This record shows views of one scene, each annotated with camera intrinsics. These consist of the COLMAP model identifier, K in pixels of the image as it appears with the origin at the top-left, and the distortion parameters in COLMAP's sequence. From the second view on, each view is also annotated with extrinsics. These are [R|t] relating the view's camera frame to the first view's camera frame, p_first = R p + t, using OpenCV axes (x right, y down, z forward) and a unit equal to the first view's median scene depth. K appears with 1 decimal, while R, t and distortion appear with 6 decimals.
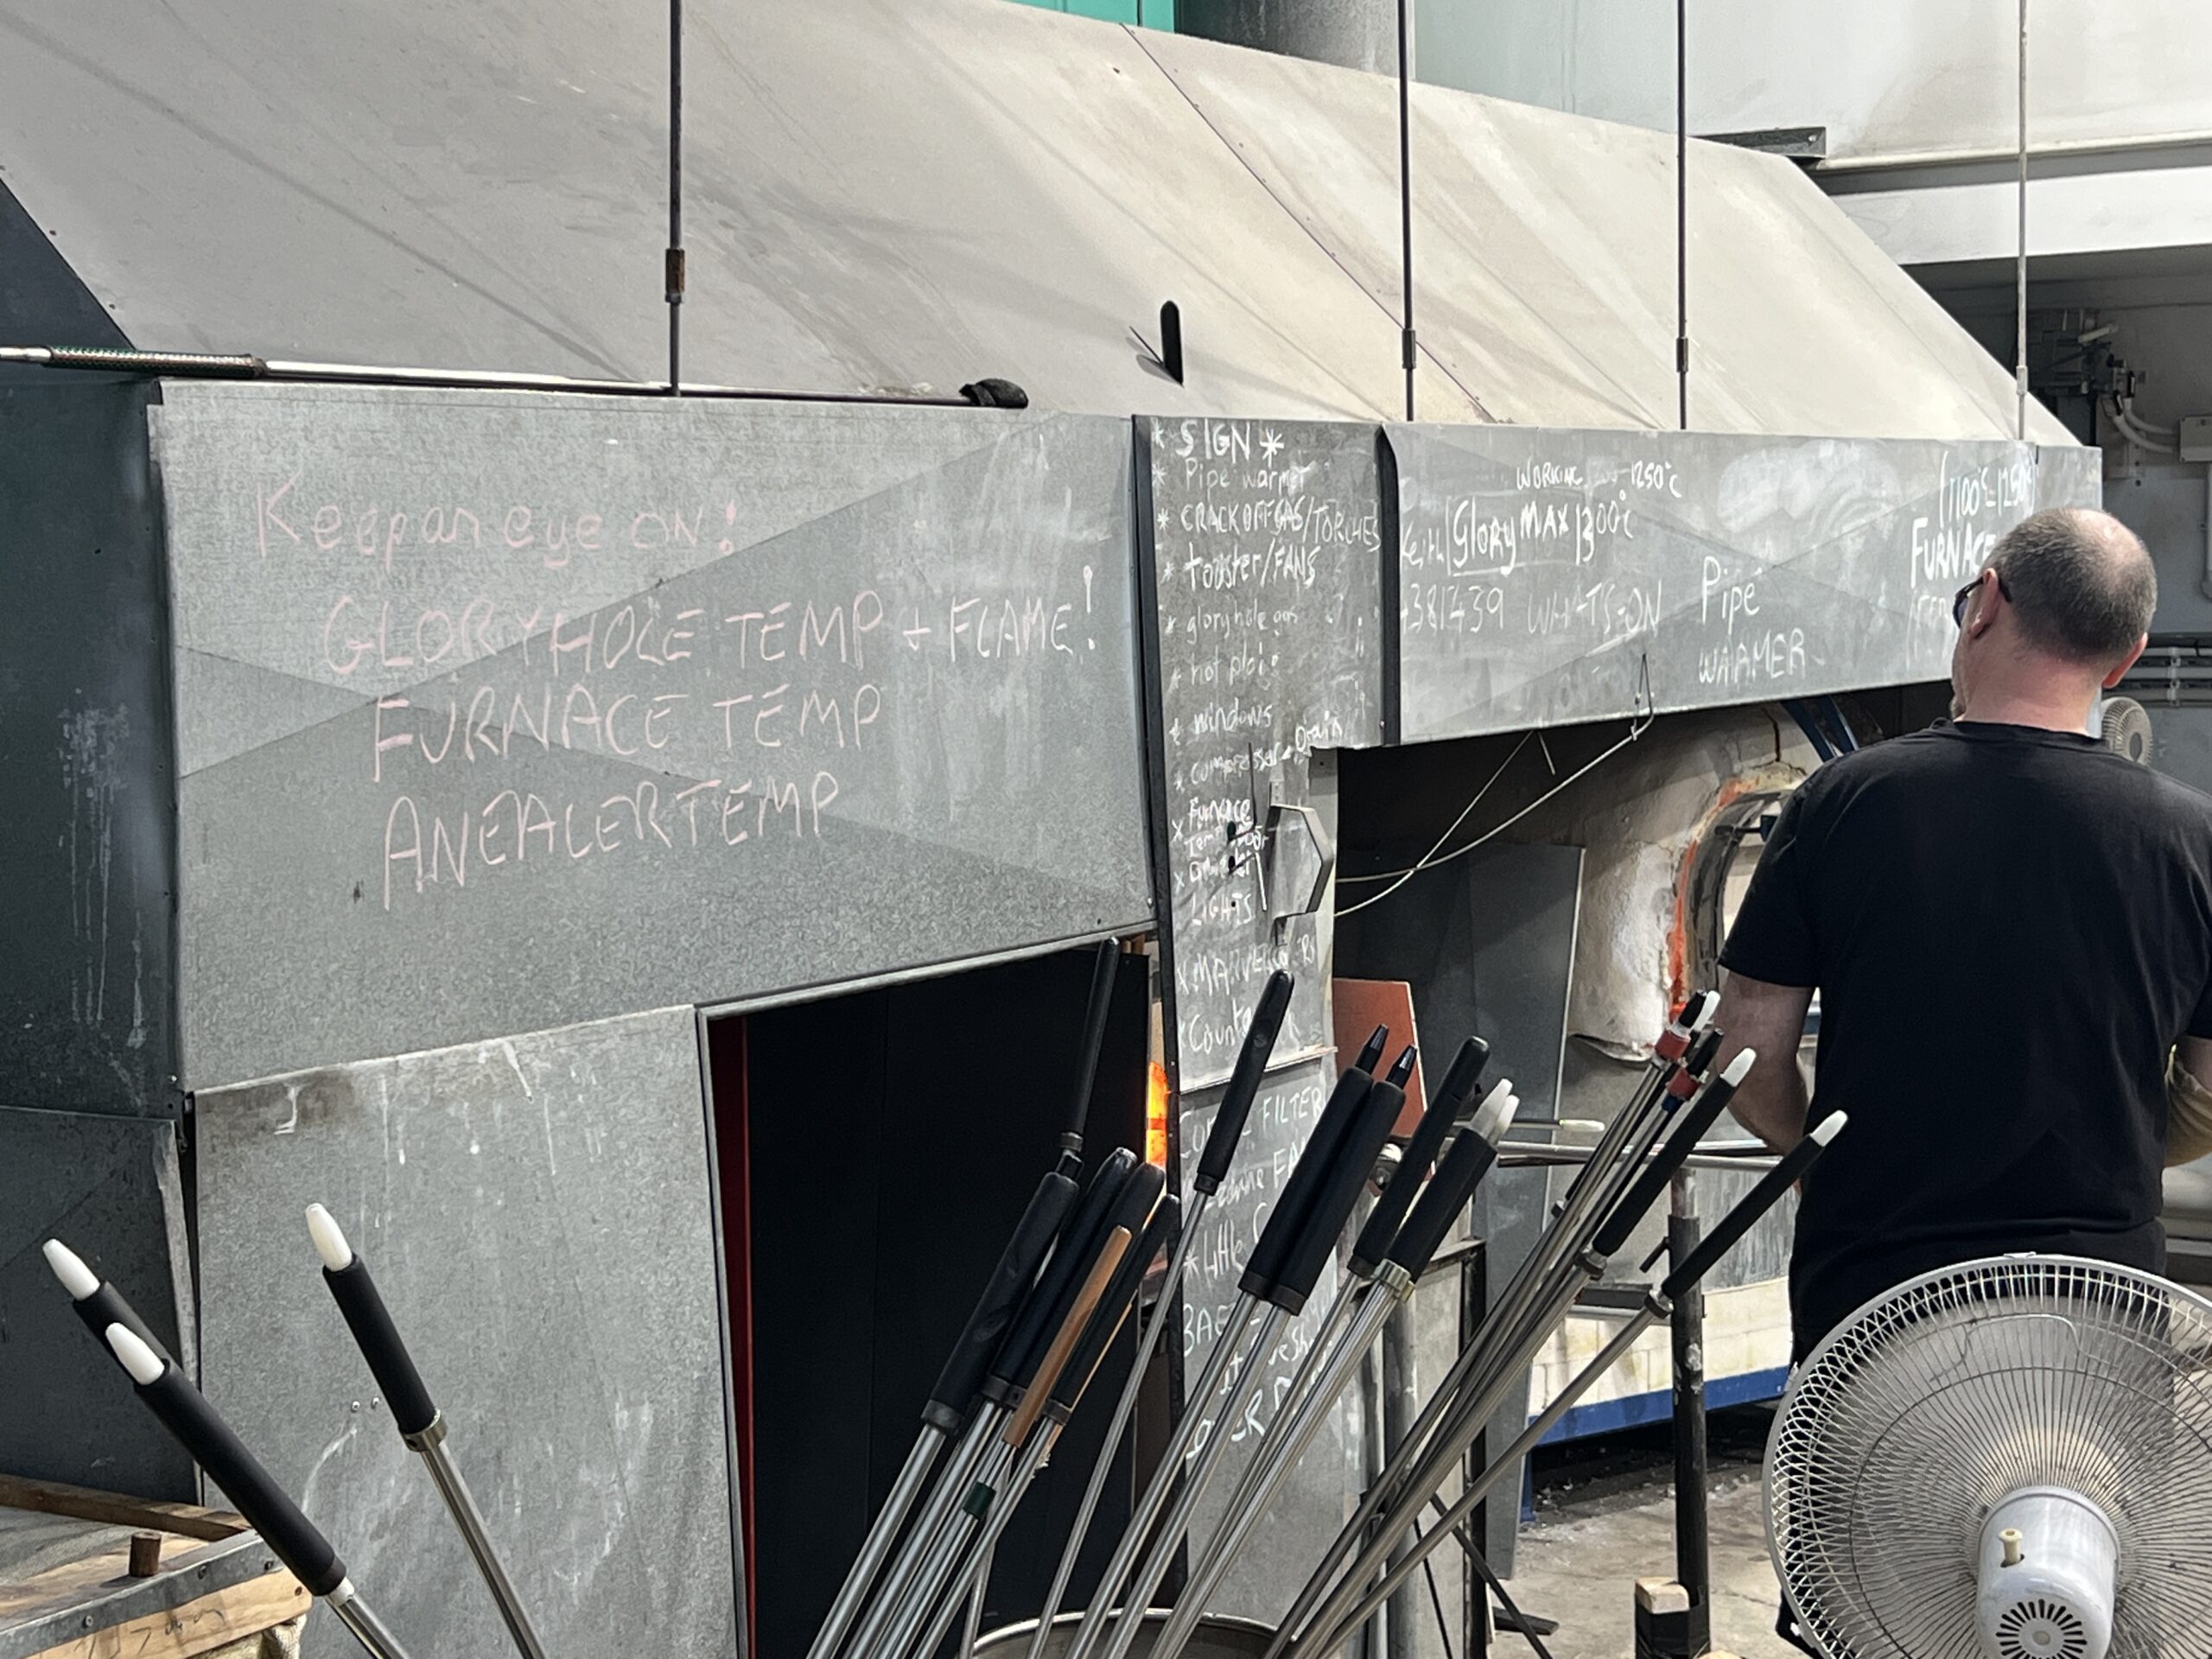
lens RADIAL K [[3656.5, 0, 1106.0], [0, 3656.5, 829.5], [0, 0, 1]] dist [0.315442, -1.533527]
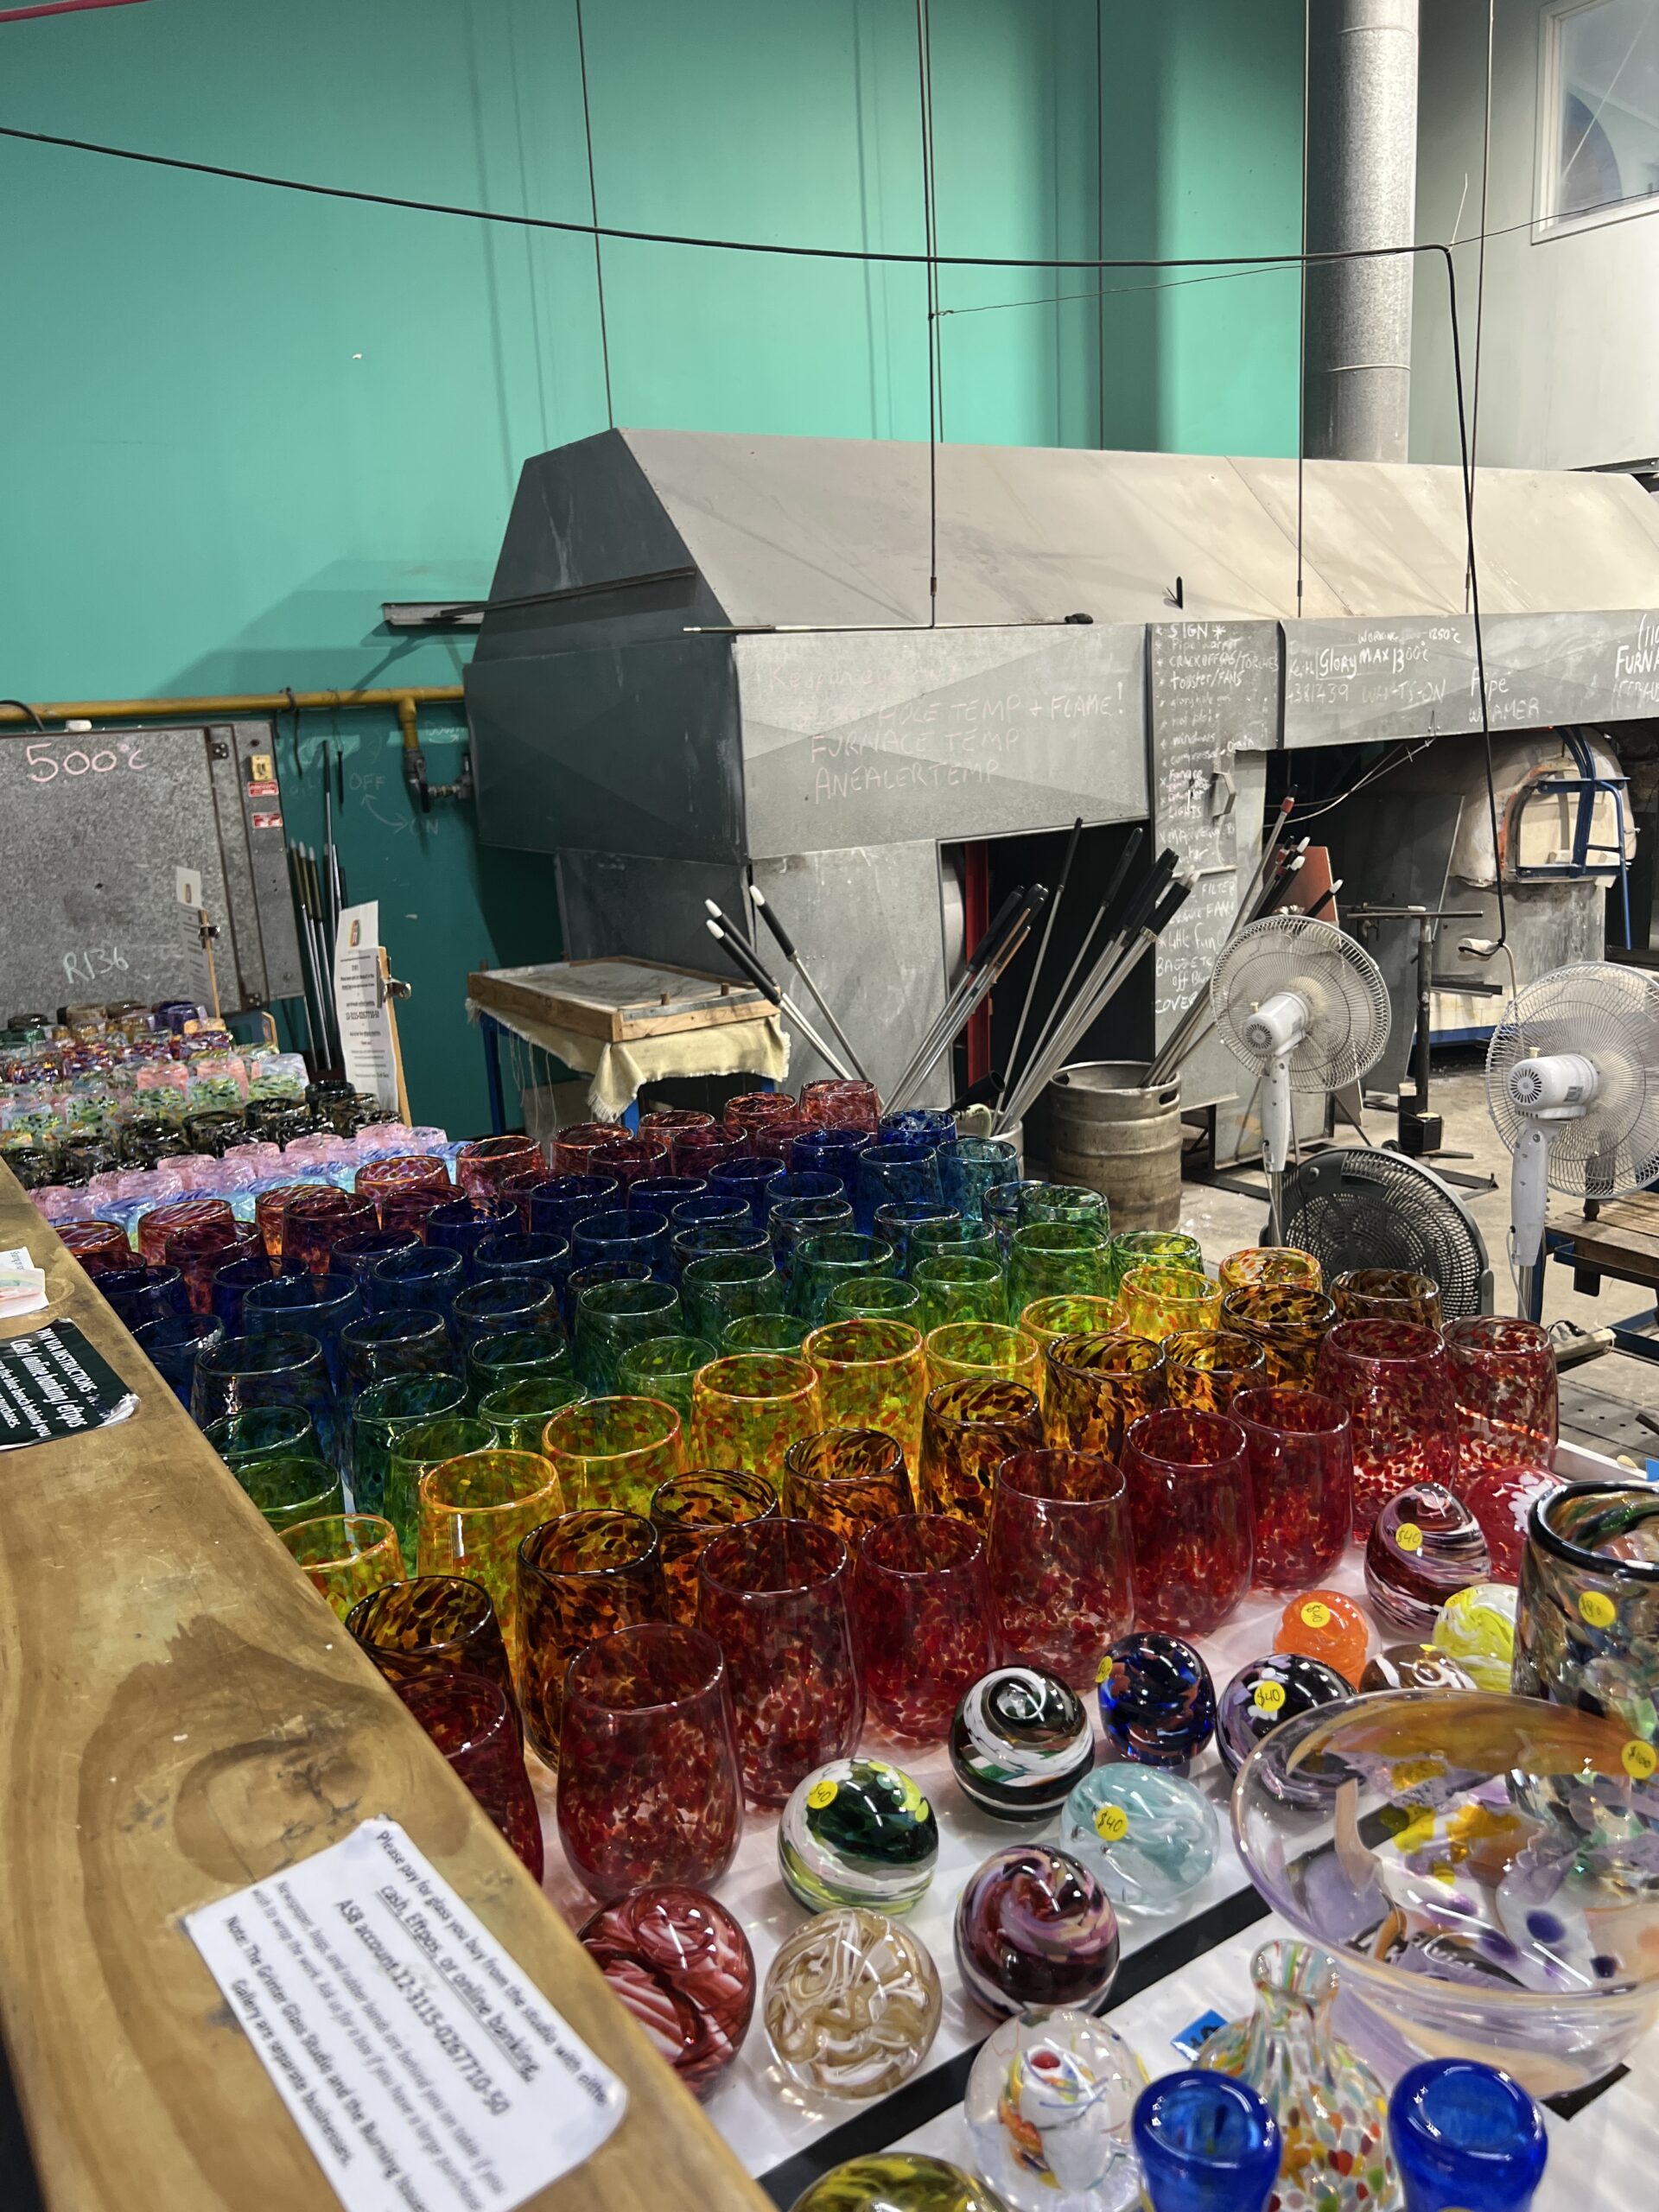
lens RADIAL K [[1674.3, 0, 829.5], [0, 1674.3, 1106.0], [0, 0, 1]] dist [0.007419, -0.000015]
pose [[0.918651, 0.066616, -0.389413, 0.289147], [0.002216, 0.984797, 0.173697, 0.020612], [0.395064, -0.160430, 0.904537, -0.248013]]
